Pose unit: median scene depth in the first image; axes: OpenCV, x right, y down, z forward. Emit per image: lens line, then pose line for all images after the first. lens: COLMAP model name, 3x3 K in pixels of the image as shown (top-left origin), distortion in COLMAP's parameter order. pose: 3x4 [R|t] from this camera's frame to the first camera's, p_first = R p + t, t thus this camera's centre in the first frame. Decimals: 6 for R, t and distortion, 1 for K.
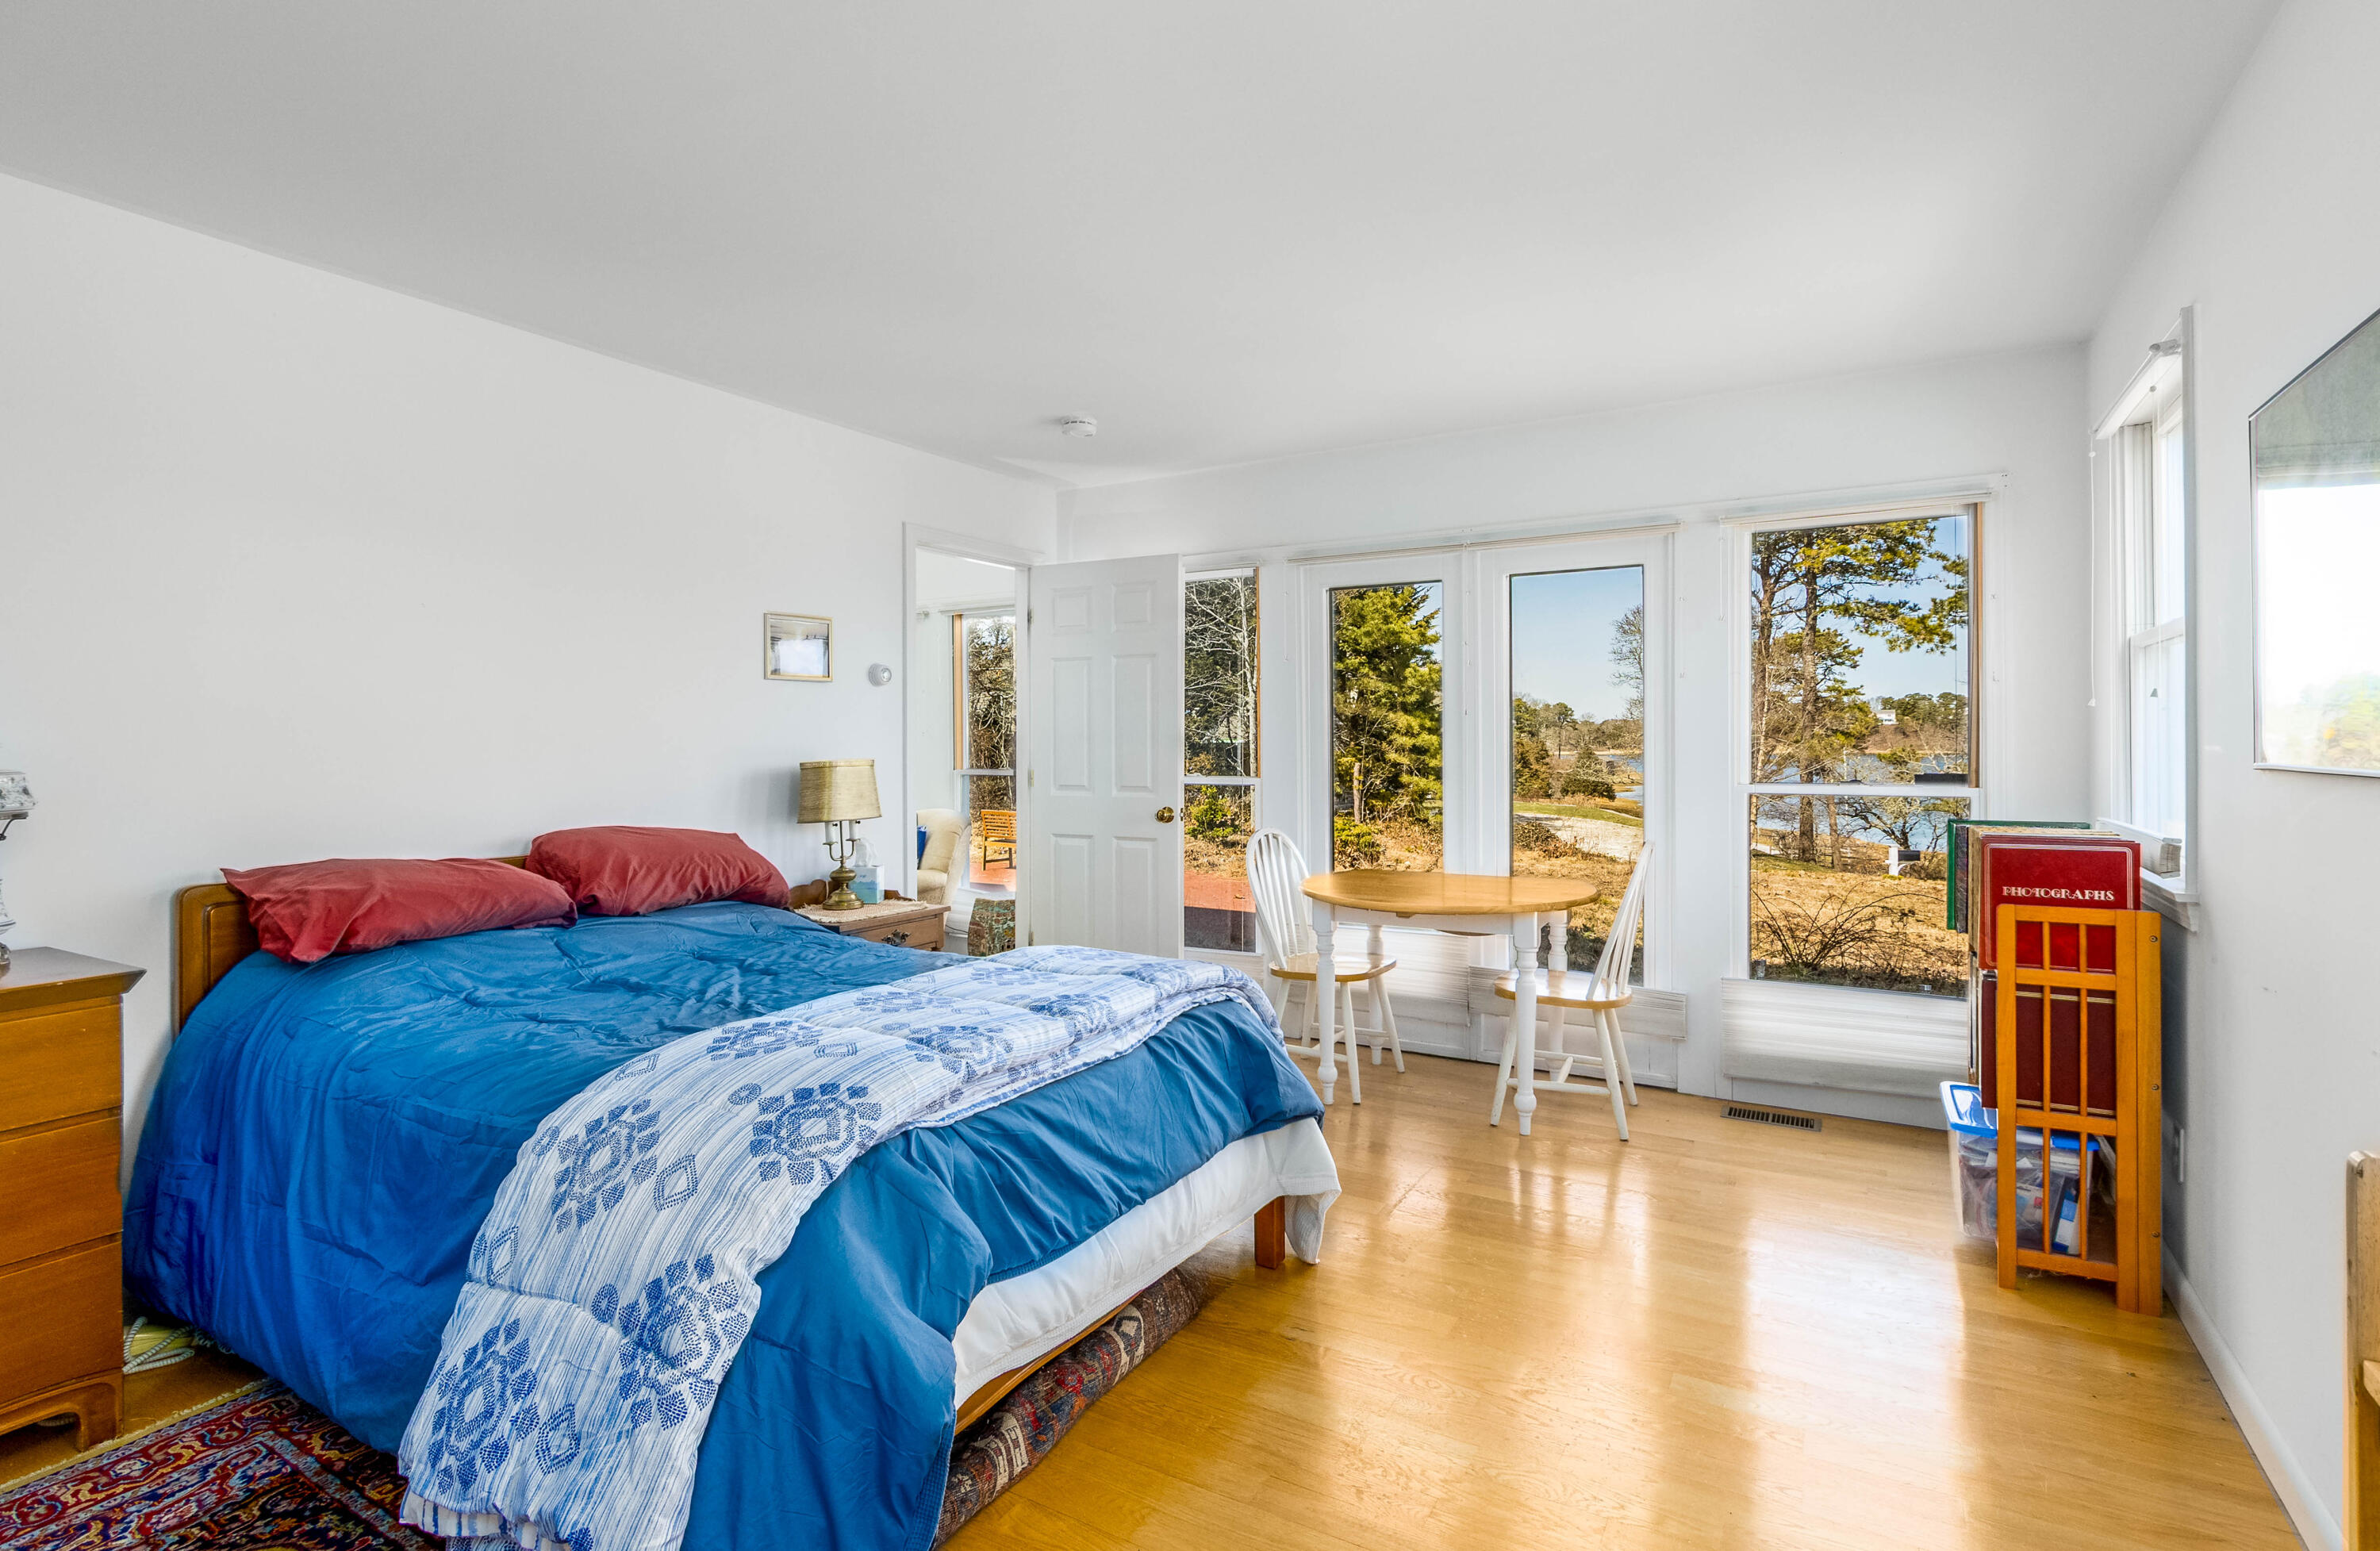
lens RADIAL K [[1110.5, 0, 1190.9], [0, 1110.5, 730.6], [0, 0, 1]] dist [0.004159, 0.000167]
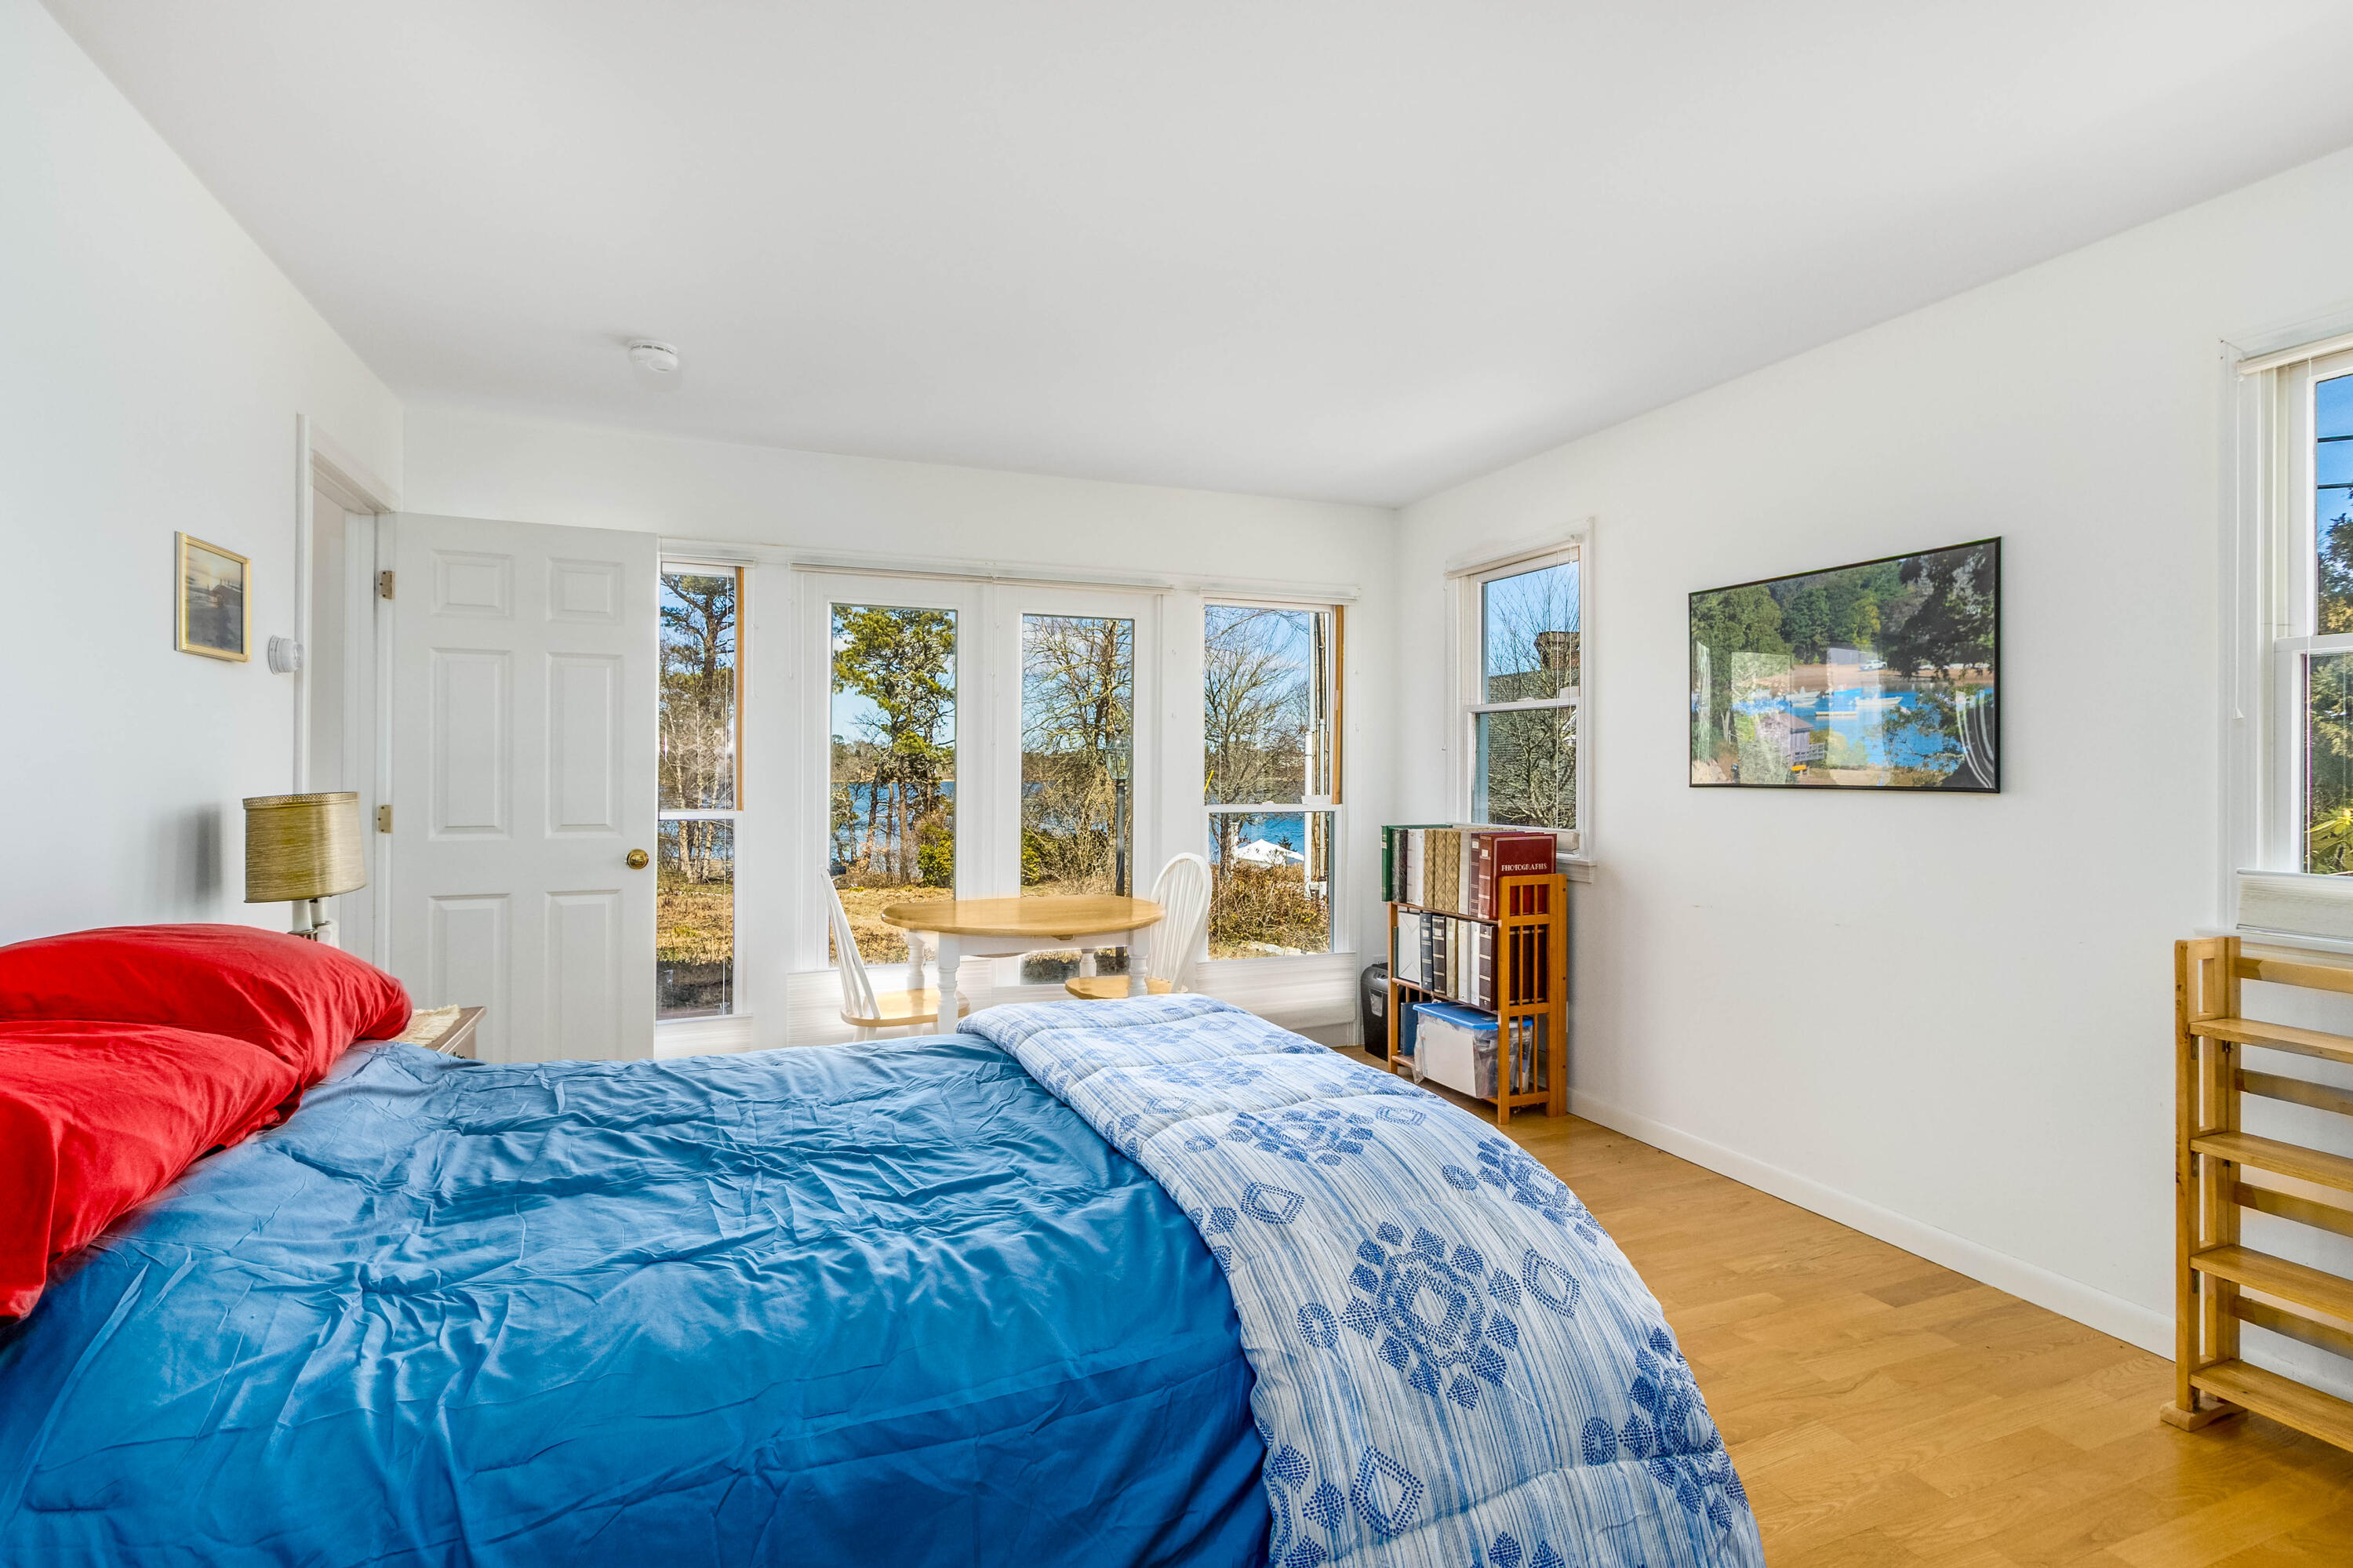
lens RADIAL K [[1113.0, 0, 1110.7], [0, 1113.0, 763.3], [0, 0, 1]] dist [0.001696, 0.000723]
pose [[0.639119, 0.009910, 0.769044, -0.862847], [-0.011768, 0.999926, -0.003104, 0.010979], [-0.769018, -0.007066, 0.639188, 0.464477]]
